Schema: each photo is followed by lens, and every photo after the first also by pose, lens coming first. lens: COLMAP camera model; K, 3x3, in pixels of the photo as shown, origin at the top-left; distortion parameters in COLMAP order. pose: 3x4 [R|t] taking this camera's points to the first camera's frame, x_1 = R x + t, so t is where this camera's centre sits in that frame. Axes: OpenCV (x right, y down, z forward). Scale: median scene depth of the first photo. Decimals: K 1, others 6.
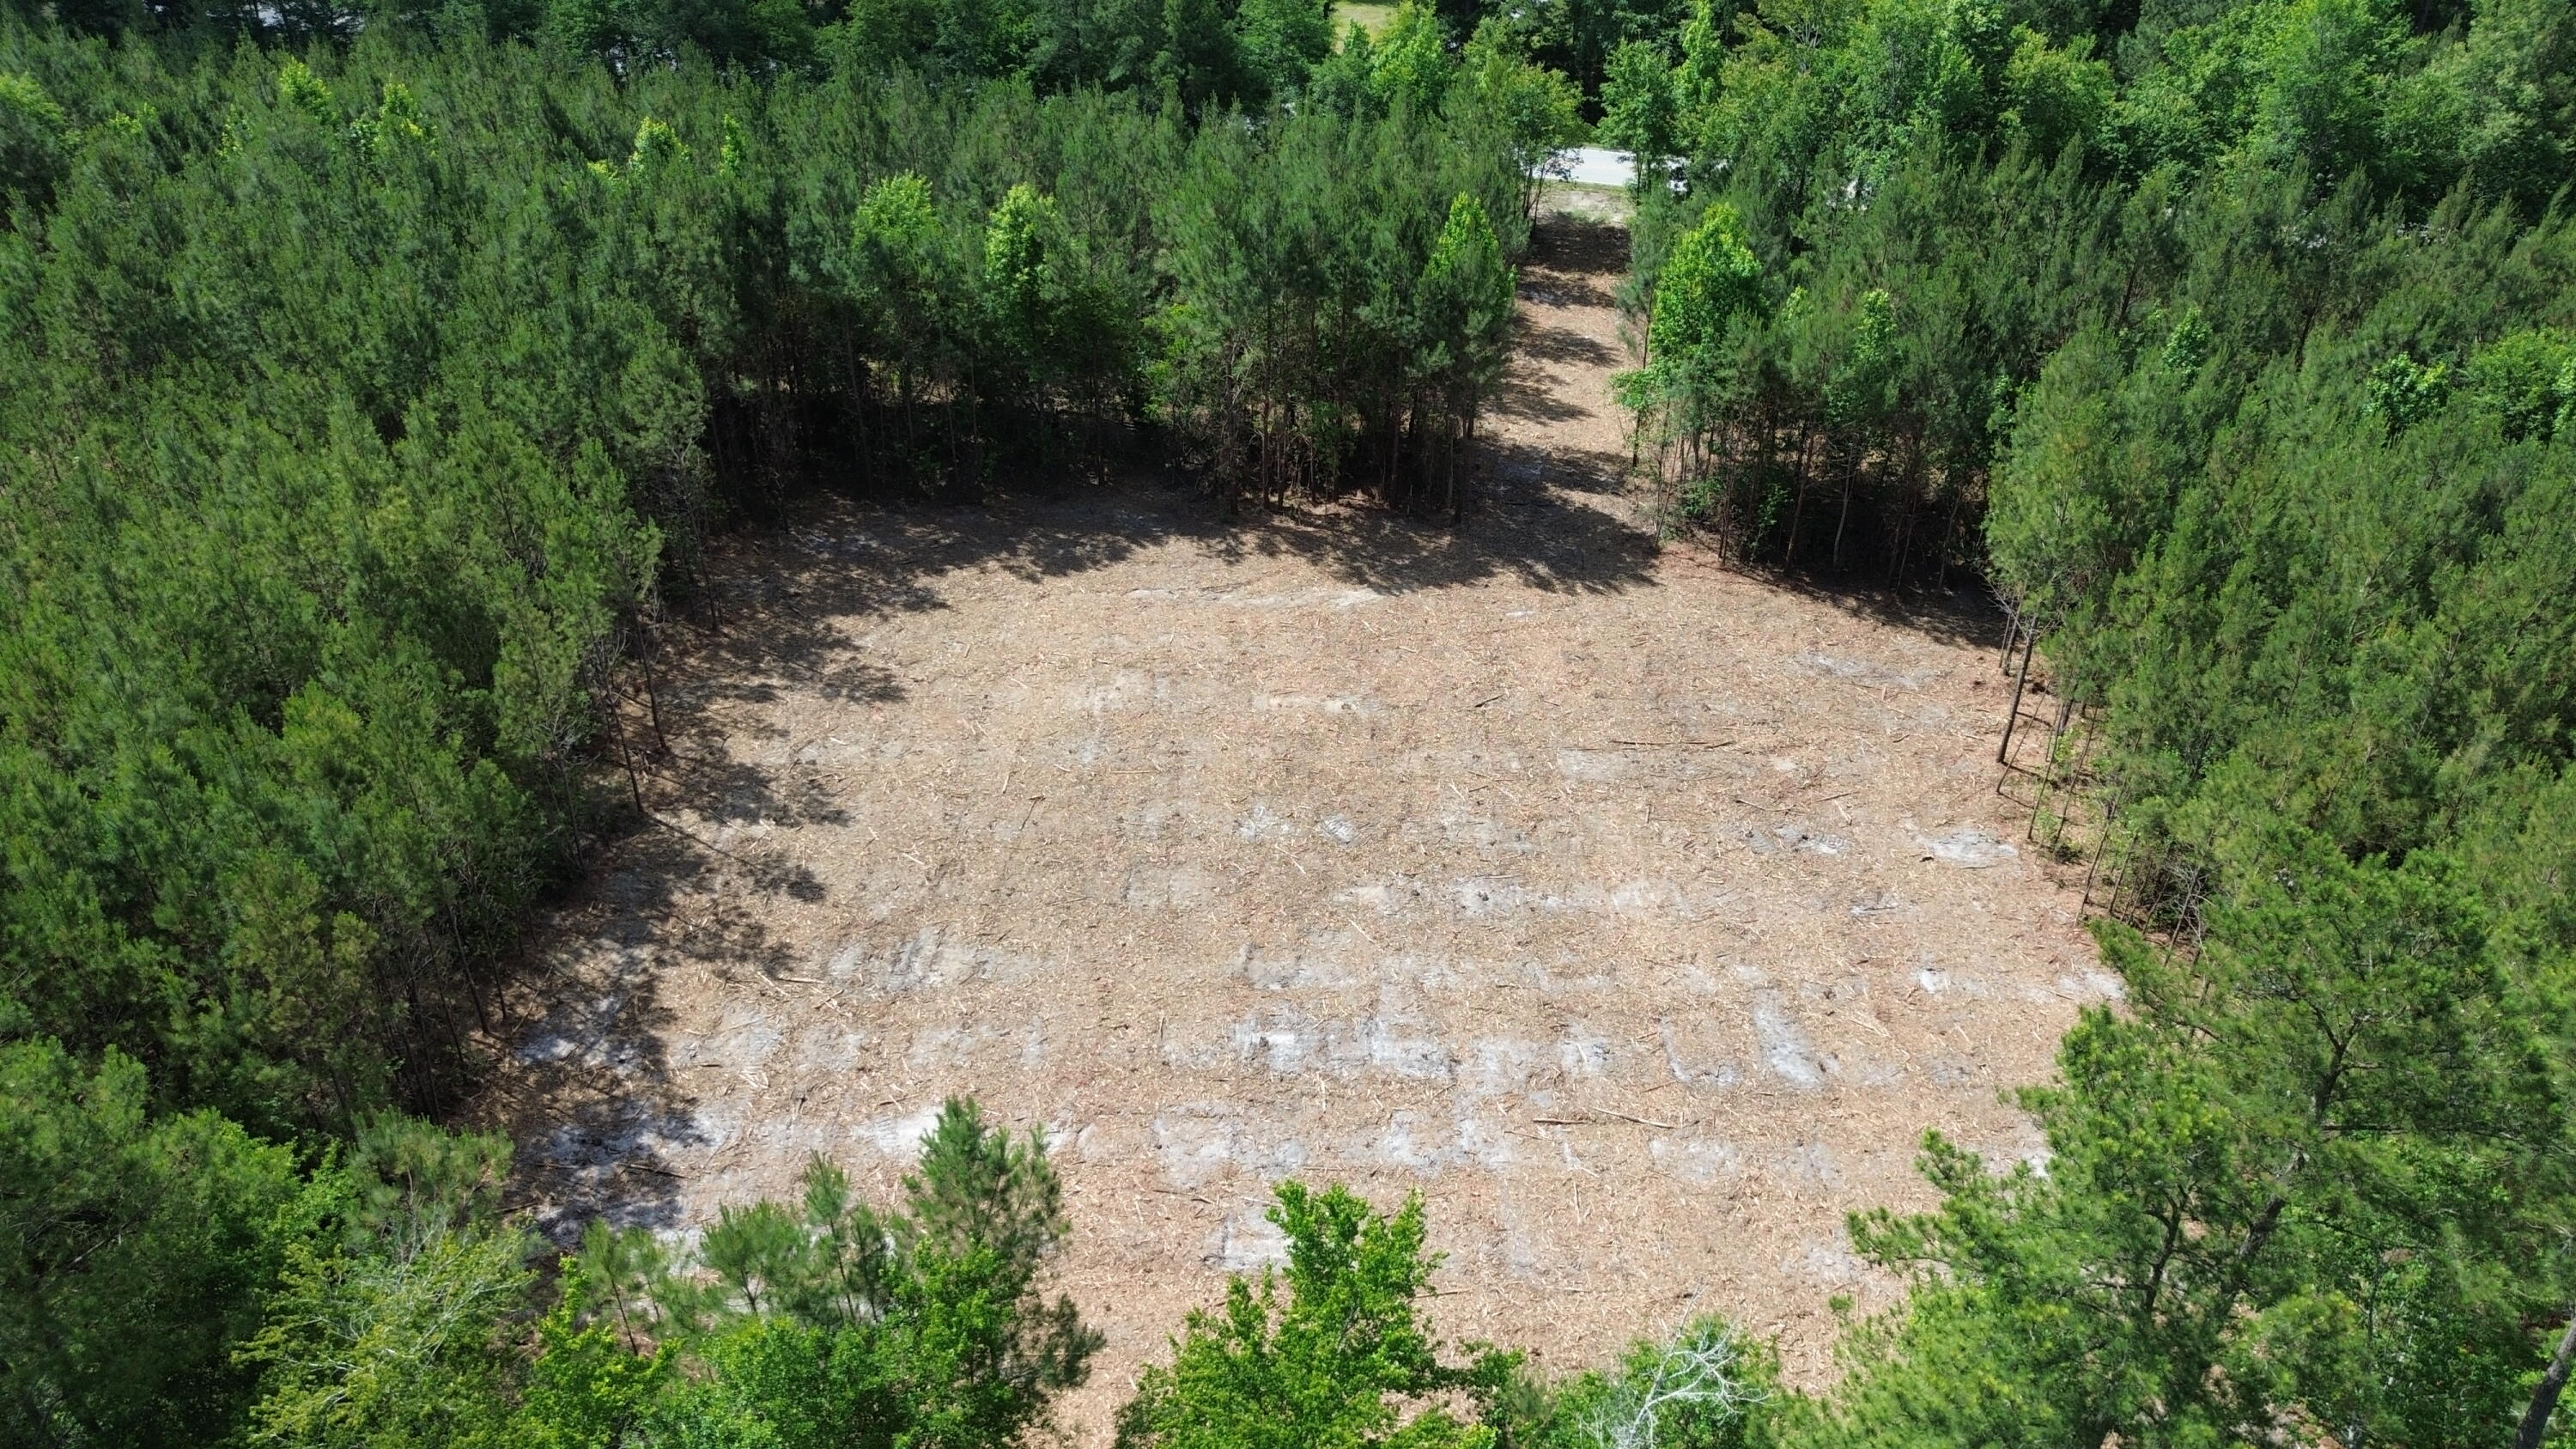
lens RADIAL K [[1840.3, 0, 1290.0], [0, 1840.3, 717.3], [0, 0, 1]] dist [0.061128, -0.059175]
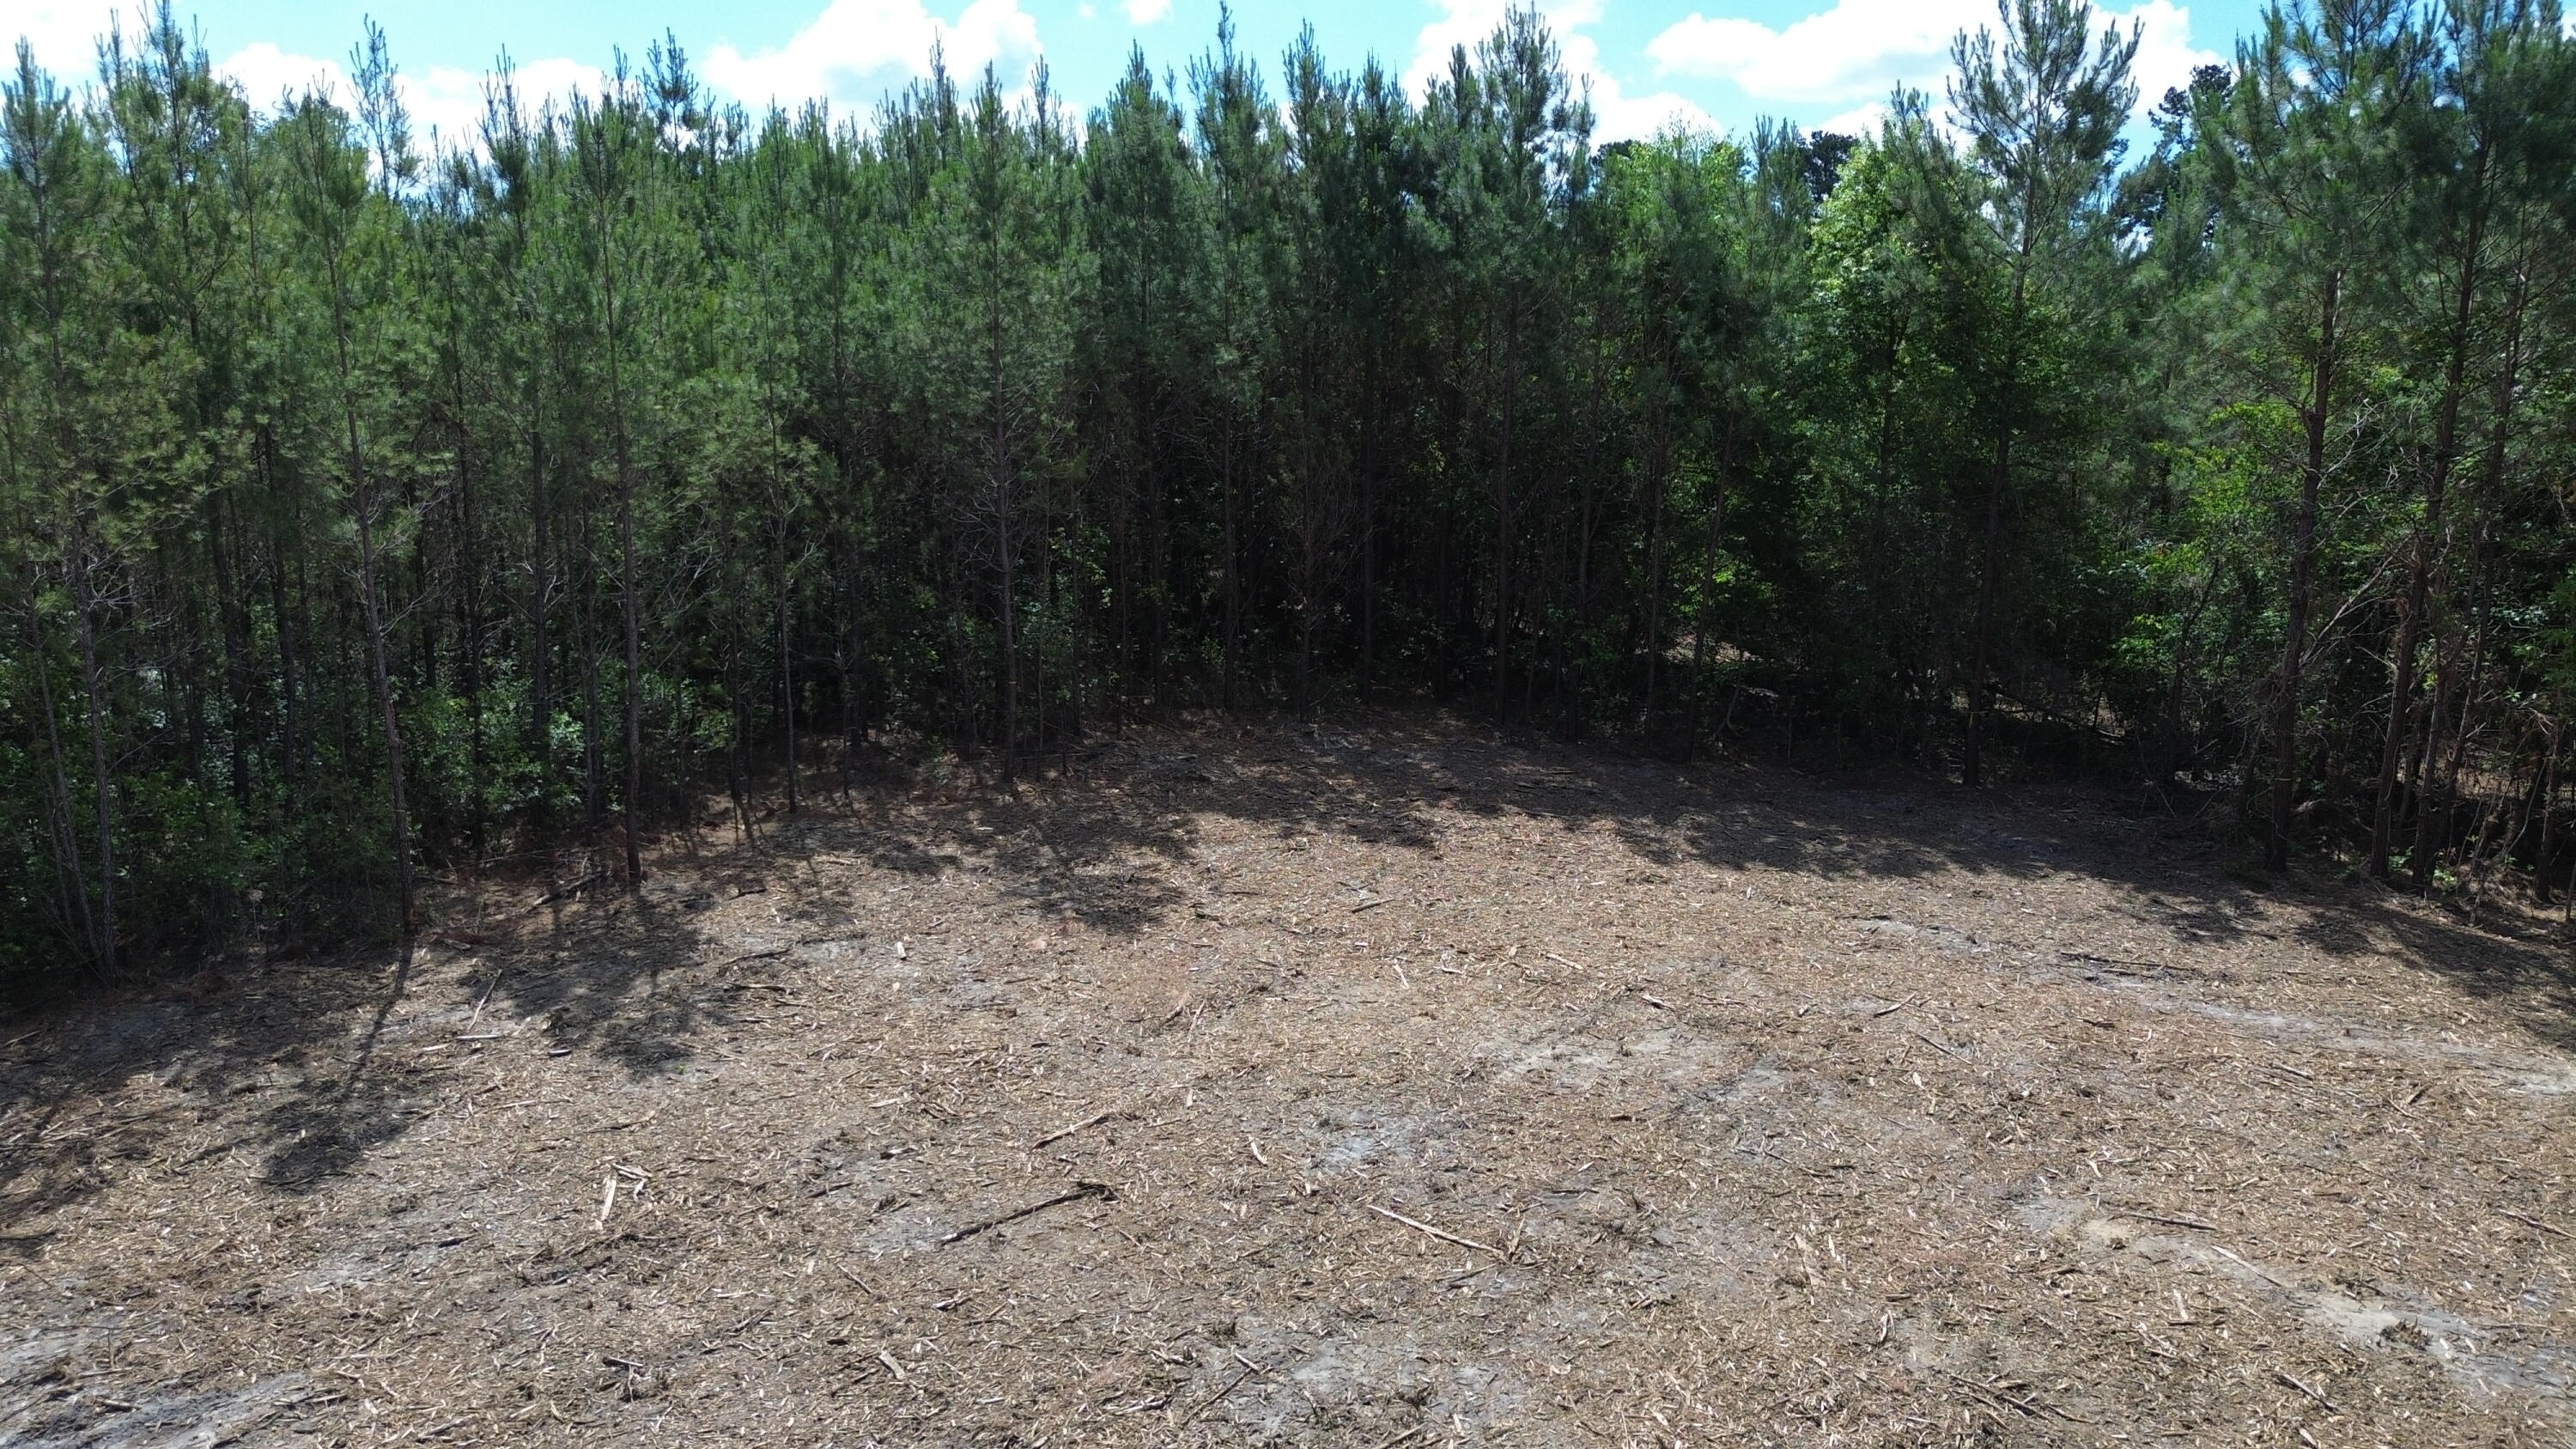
lens RADIAL K [[1840.3, 0, 1289.0], [0, 1840.3, 717.8], [0, 0, 1]] dist [0.061128, -0.059175]
pose [[0.762141, 0.131640, -0.633886, 0.061578], [-0.365385, 0.895731, -0.253296, 0.035851], [0.534447, 0.424660, 0.730773, 0.688589]]
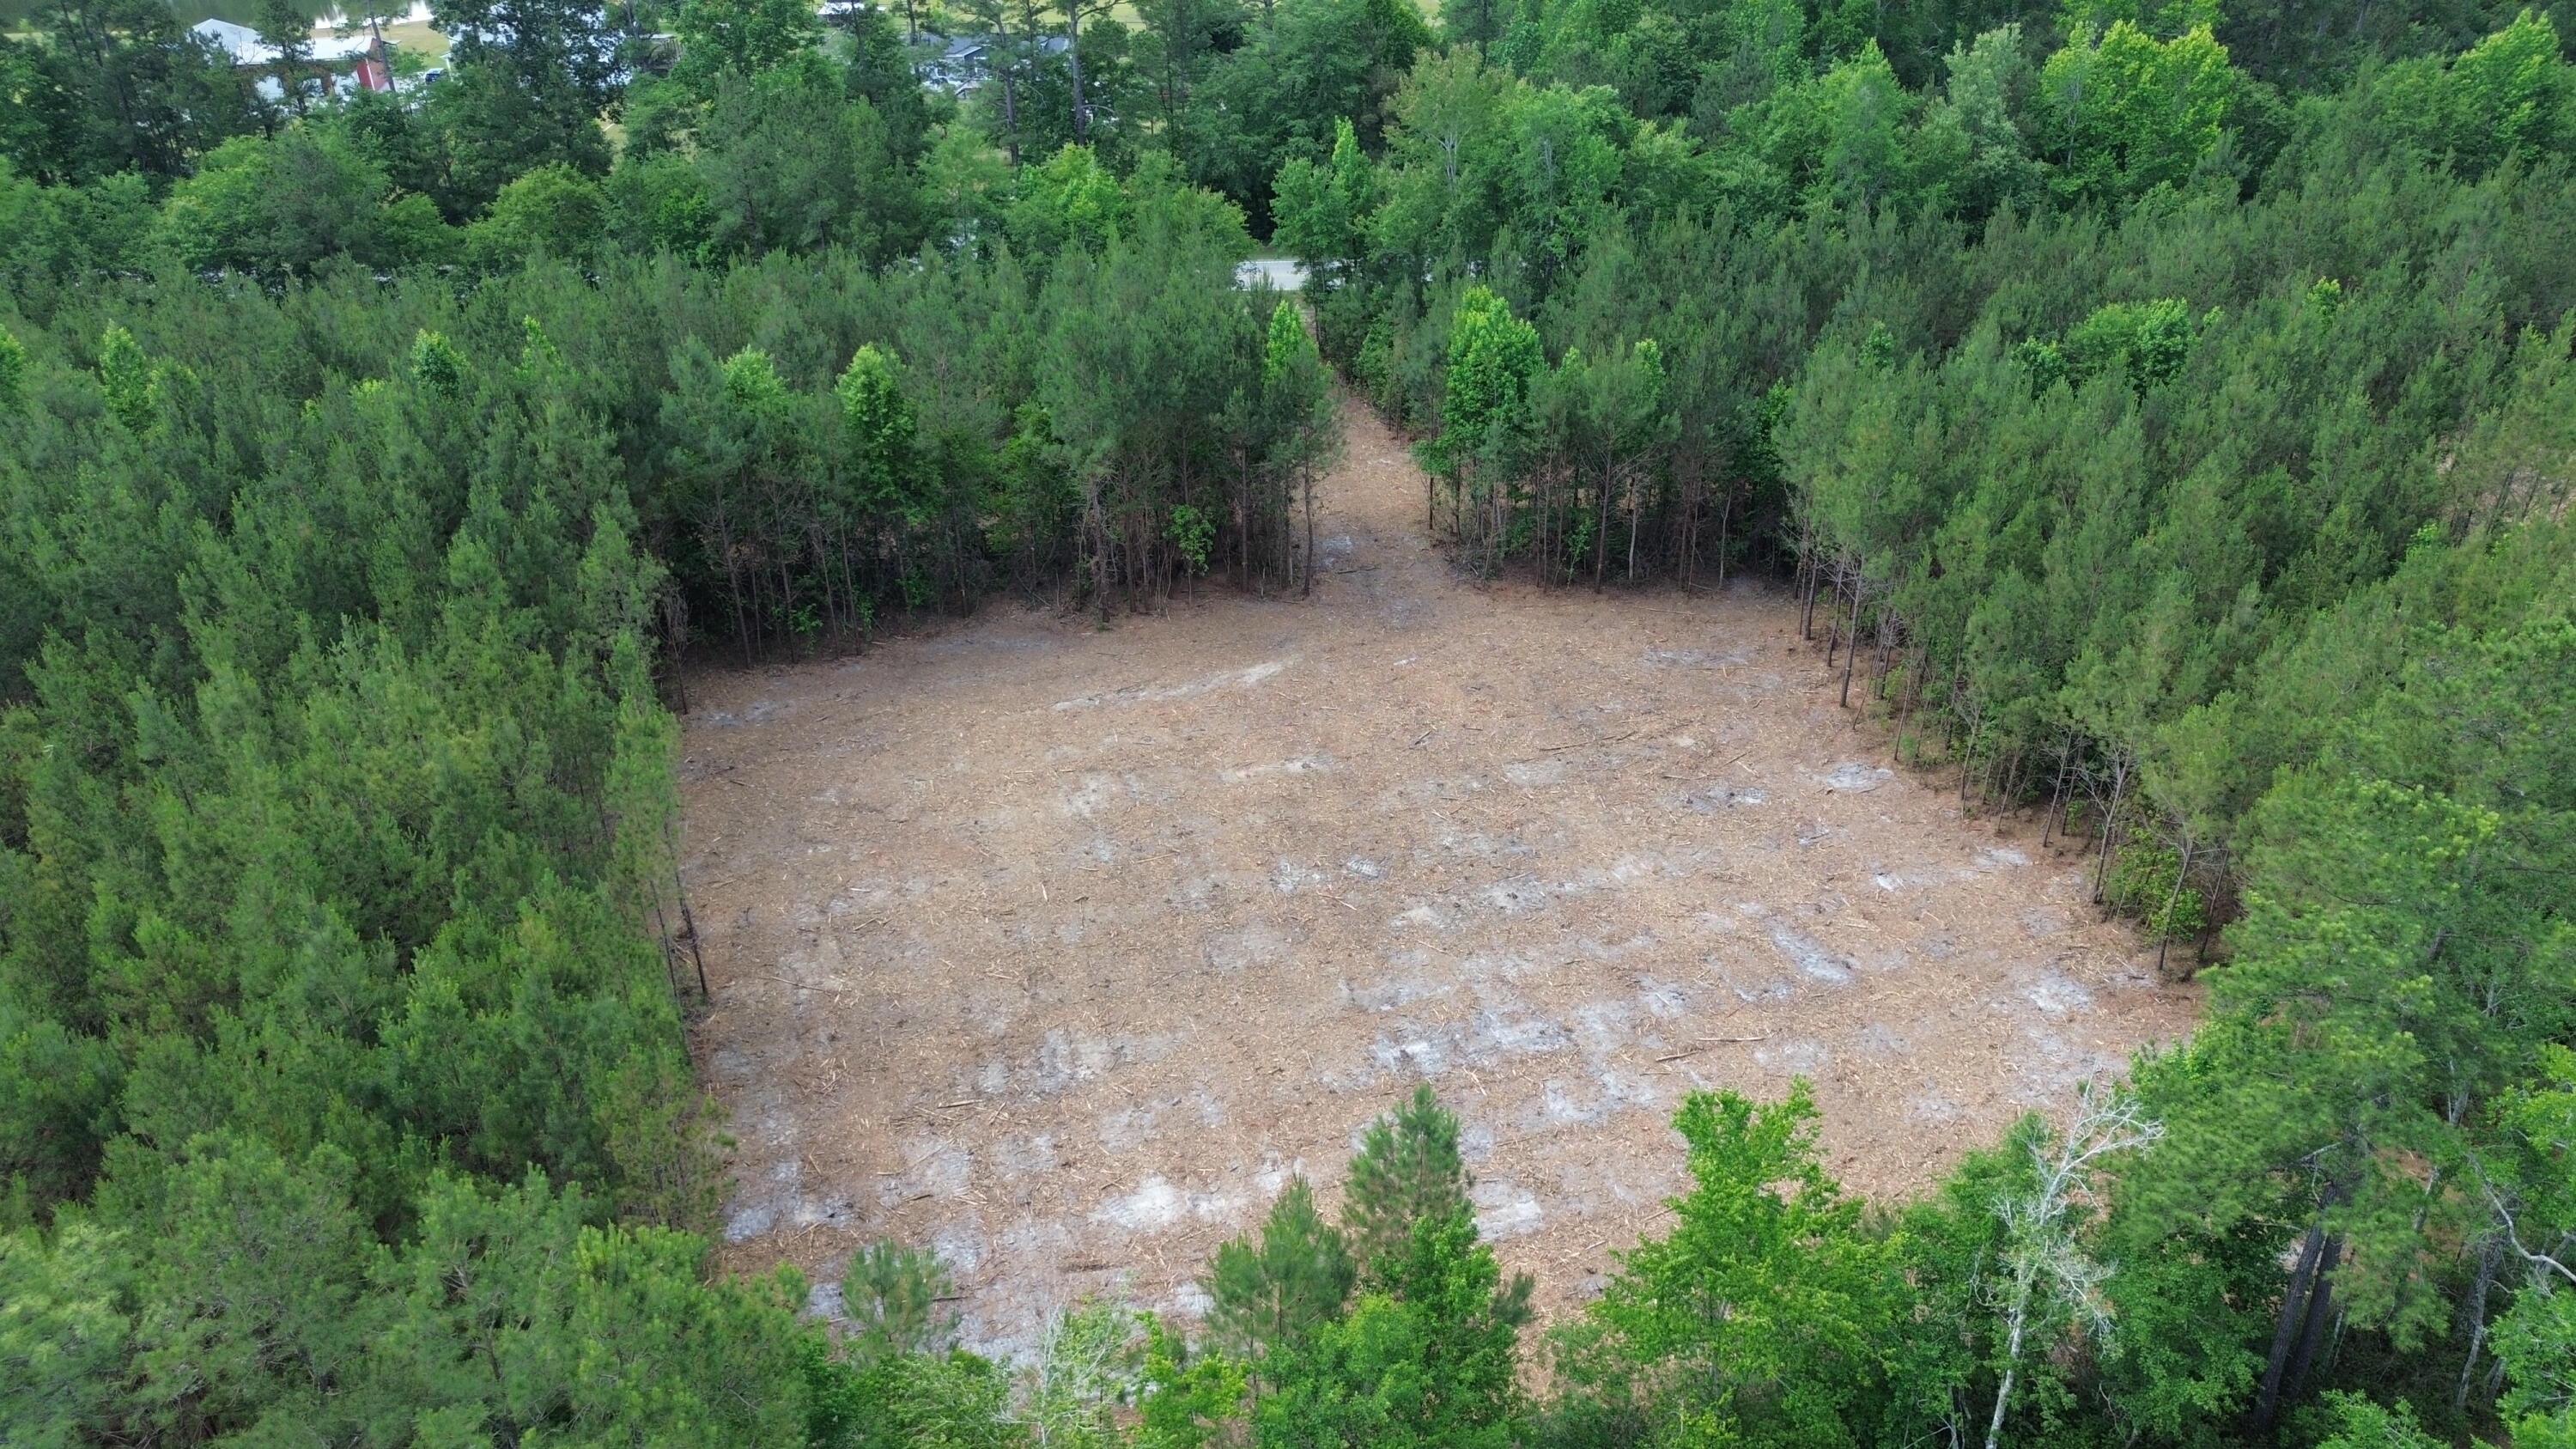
lens RADIAL K [[1840.3, 0, 1291.1], [0, 1840.3, 715.0], [0, 0, 1]] dist [0.061128, -0.059175]
pose [[0.943927, -0.180102, 0.276703, -0.267748], [0.197323, 0.979697, -0.035465, 0.001439], [-0.264697, 0.088076, 0.960301, -0.052103]]
